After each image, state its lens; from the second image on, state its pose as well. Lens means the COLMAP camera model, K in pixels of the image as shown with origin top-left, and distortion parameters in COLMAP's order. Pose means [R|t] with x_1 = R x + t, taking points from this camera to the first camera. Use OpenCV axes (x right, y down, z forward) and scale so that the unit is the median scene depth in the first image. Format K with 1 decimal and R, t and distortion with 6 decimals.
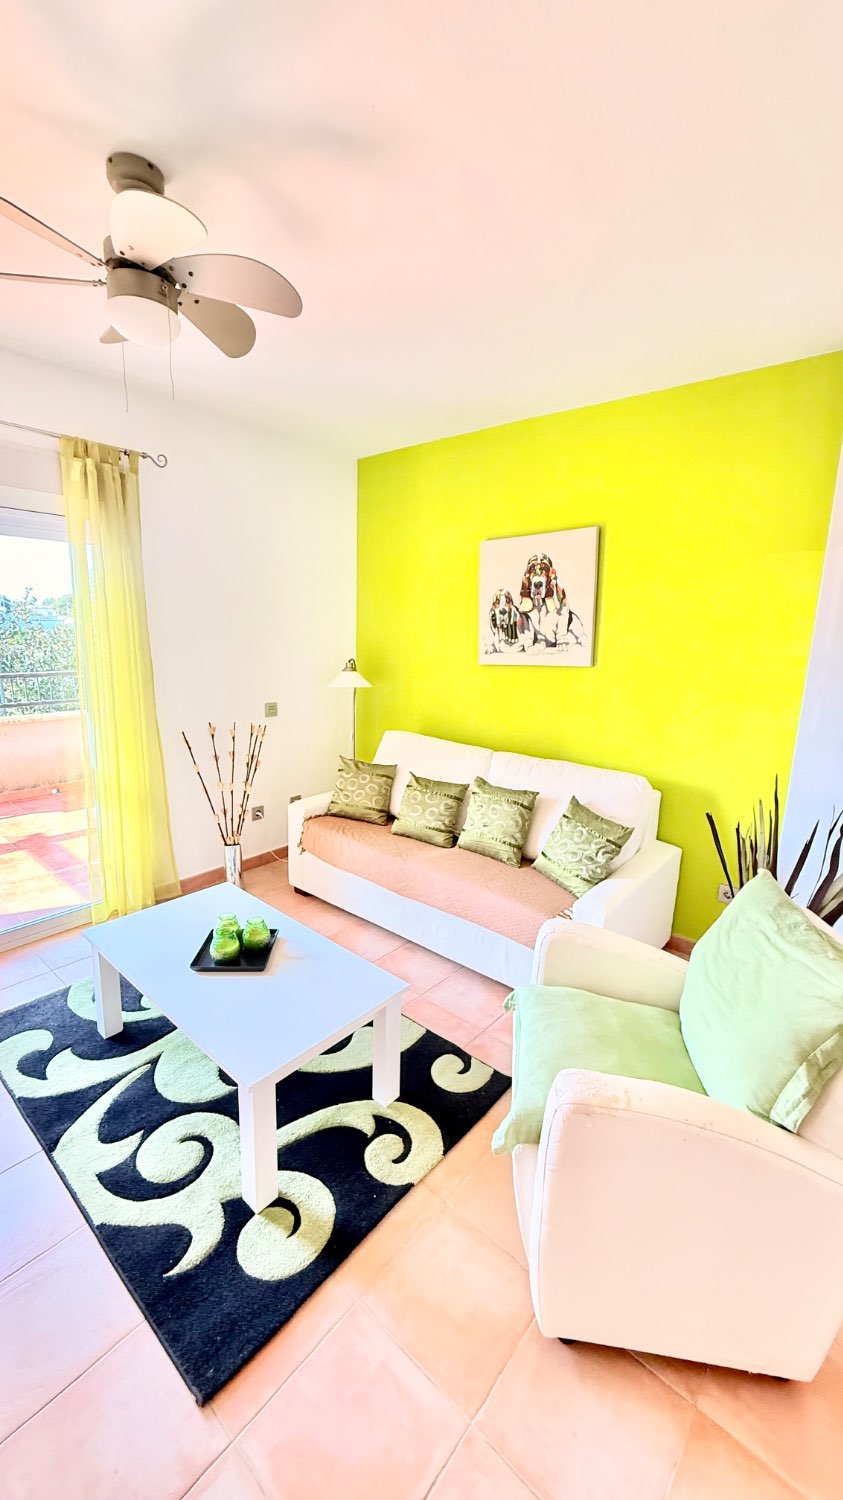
lens RADIAL K [[595.1, 0, 424.2], [0, 595.1, 741.5], [0, 0, 1]] dist [0.000636, -0.000237]
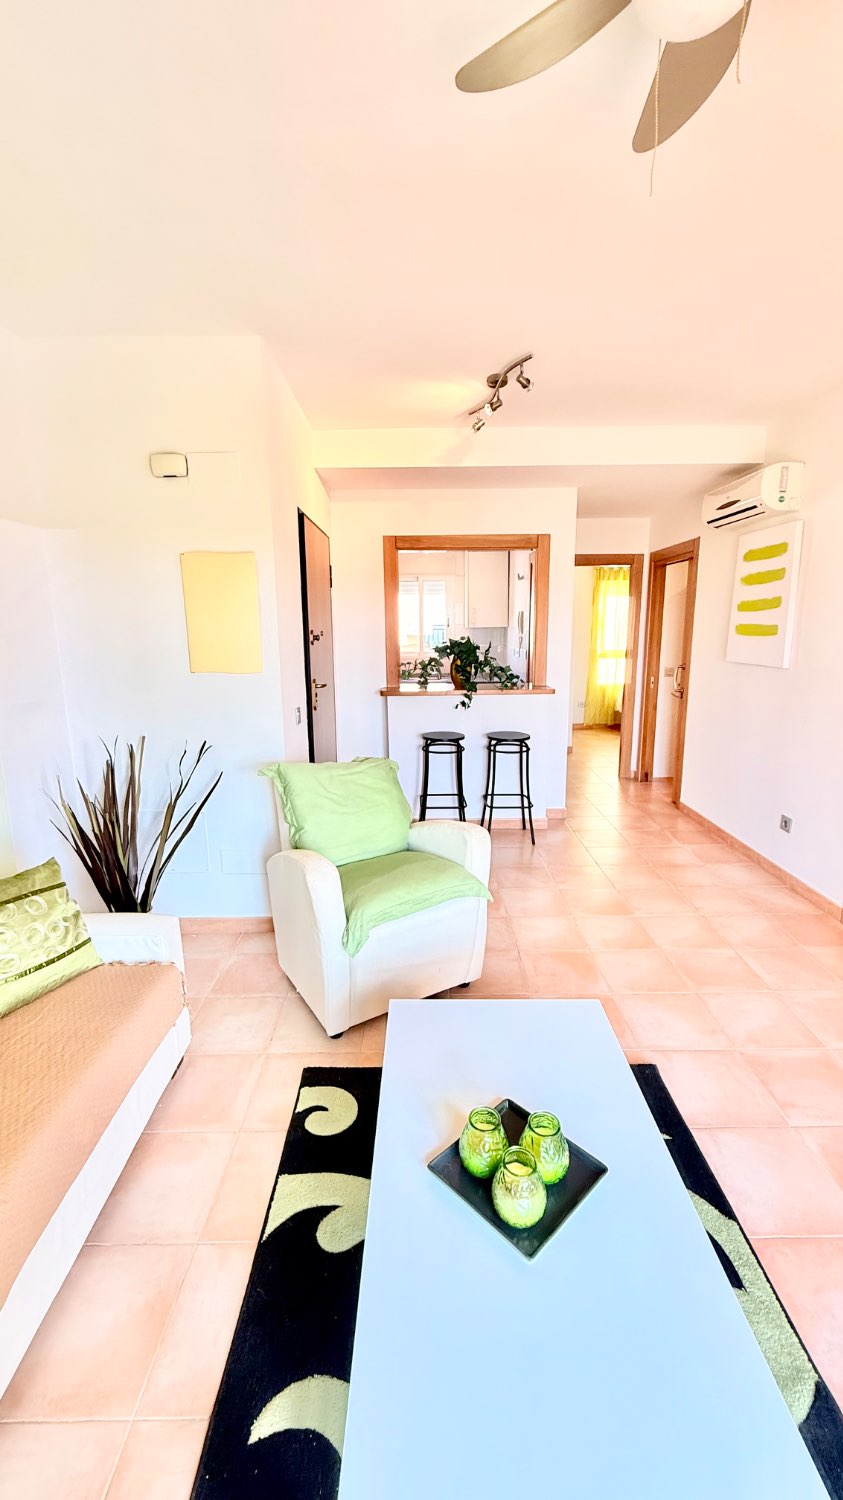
lens RADIAL K [[595.1, 0, 423.0], [0, 595.1, 744.6], [0, 0, 1]] dist [0.000636, -0.000237]
pose [[-0.650822, -0.170158, 0.739917, -0.406198], [0.135176, 0.933021, 0.333466, -0.148010], [-0.747100, 0.317046, -0.584229, 0.854249]]
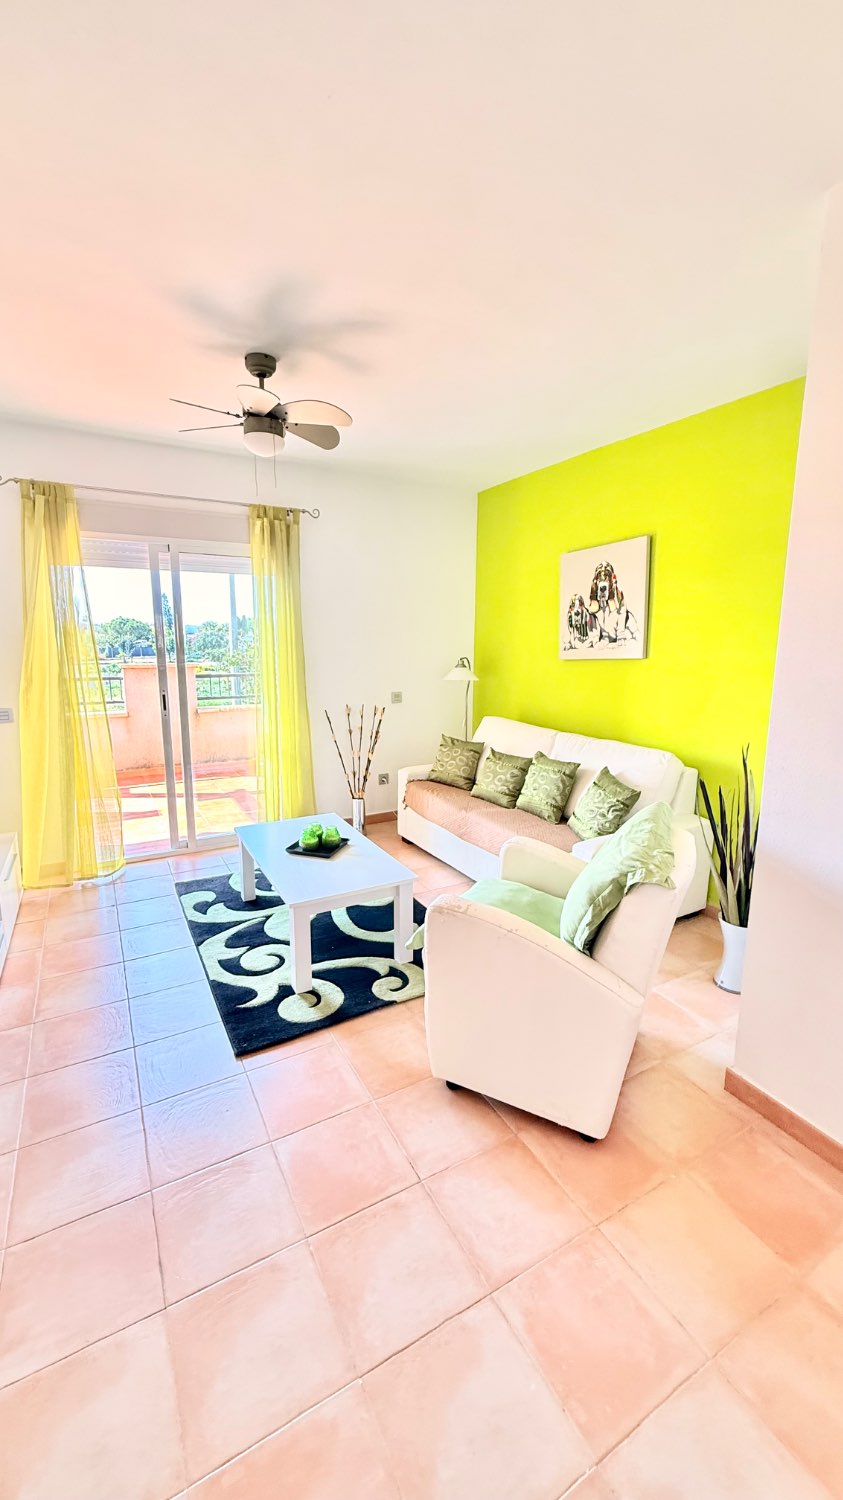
lens RADIAL K [[595.1, 0, 425.1], [0, 595.1, 739.9], [0, 0, 1]] dist [0.000636, -0.000237]
pose [[0.940007, 0.038495, -0.338977, 0.282856], [-0.048015, 0.998652, -0.019739, 0.071811], [0.337761, 0.034830, 0.940587, -0.200791]]
